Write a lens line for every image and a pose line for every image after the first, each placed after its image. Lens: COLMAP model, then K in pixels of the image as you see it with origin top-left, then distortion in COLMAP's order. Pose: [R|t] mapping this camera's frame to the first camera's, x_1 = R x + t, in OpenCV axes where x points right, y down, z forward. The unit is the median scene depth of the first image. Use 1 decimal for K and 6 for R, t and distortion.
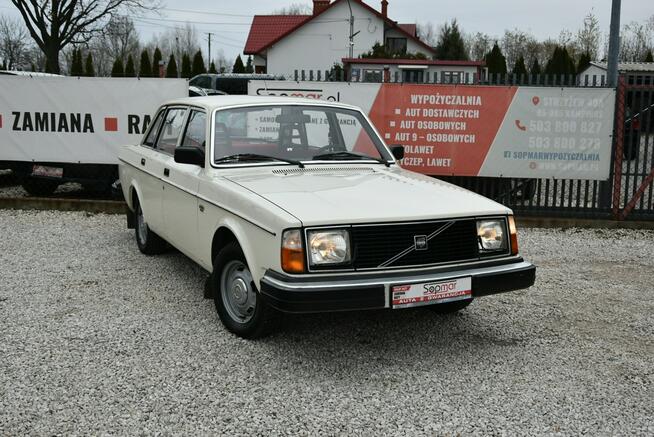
lens RADIAL K [[811.0, 0, 327.0], [0, 811.0, 218.5], [0, 0, 1]] dist [-0.028808, 0.008960]
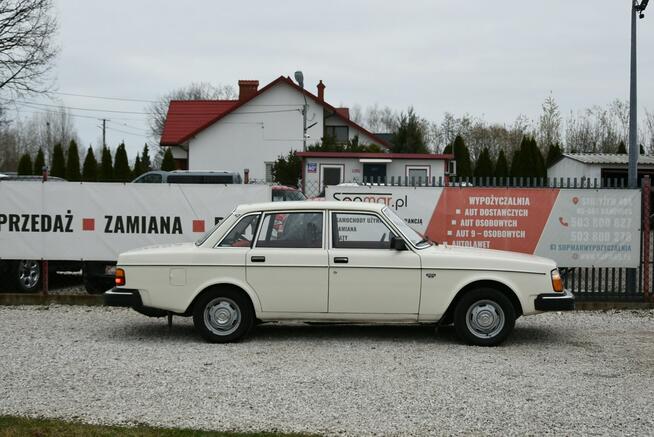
lens RADIAL K [[1008.7, 0, 327.0], [0, 1008.7, 218.5], [0, 0, 1]] dist [-0.040022, -0.010720]
pose [[0.994490, -0.013174, 0.103997, -0.243746], [0.025759, 0.992366, -0.120611, 0.044482], [-0.101614, 0.122626, 0.987237, -0.383657]]
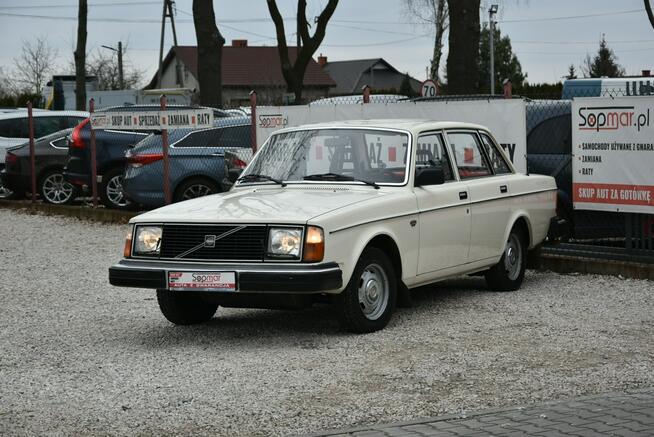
lens RADIAL K [[1693.3, 0, 327.0], [0, 1693.3, 218.5], [0, 0, 1]] dist [0.005061, -0.133023]
pose [[0.590458, 0.014390, -0.806940, 1.118203], [-0.090542, 0.994710, -0.048513, 0.051098], [0.801973, 0.101707, 0.588638, -0.166719]]
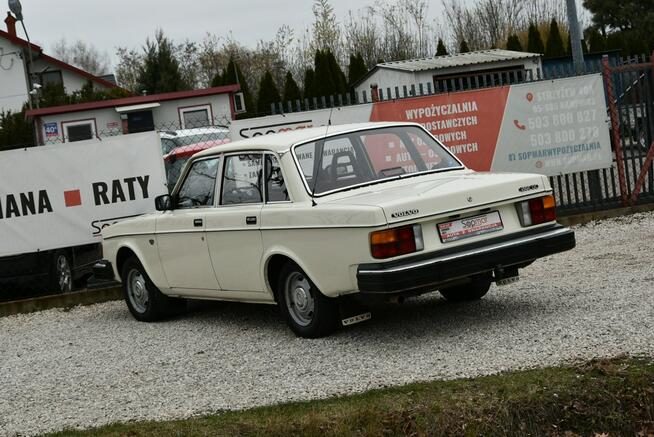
lens RADIAL K [[1400.8, 0, 327.0], [0, 1400.8, 218.5], [0, 0, 1]] dist [-0.039718, 0.029376]
pose [[0.930143, -0.168367, 0.326321, -0.513724], [0.202190, 0.976666, -0.072404, 0.063568], [-0.306517, 0.133325, 0.942482, -0.450907]]
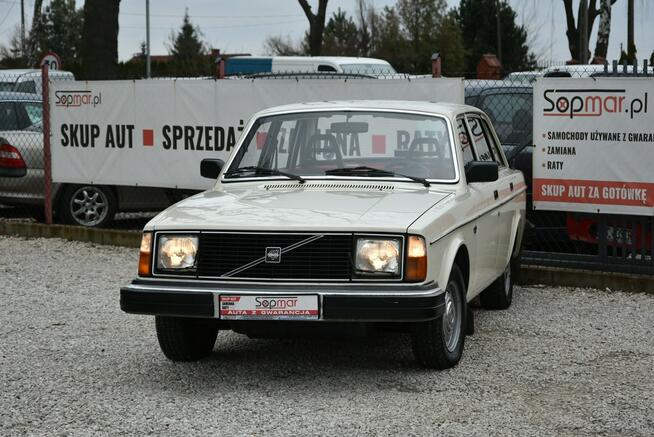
lens RADIAL K [[1847.3, 0, 315.9], [0, 1847.3, 219.6], [0, 0, 1]] dist [-0.021974, 0.609253]
pose [[0.778379, 0.019690, -0.627486, 0.736861], [-0.077042, 0.994949, -0.064348, 0.060793], [0.623049, 0.098430, 0.775965, -0.301373]]
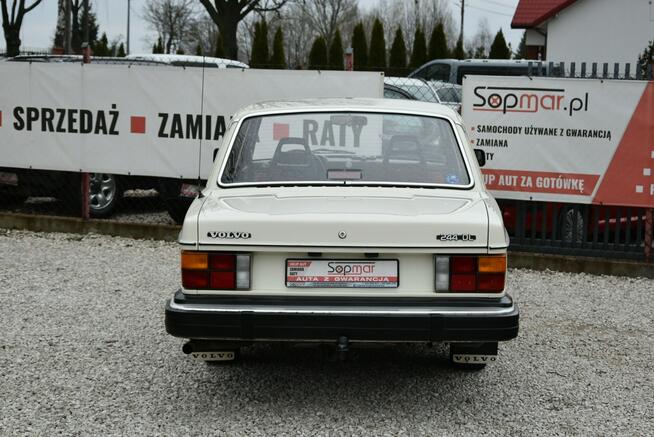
lens RADIAL K [[1299.2, 0, 327.0], [0, 1299.2, 218.5], [0, 0, 1]] dist [-0.036544, 0.097864]
pose [[0.969134, 0.032612, -0.244366, 0.075421], [-0.045307, 0.997890, -0.046510, 0.019399], [0.242334, 0.056146, 0.968567, -0.163247]]
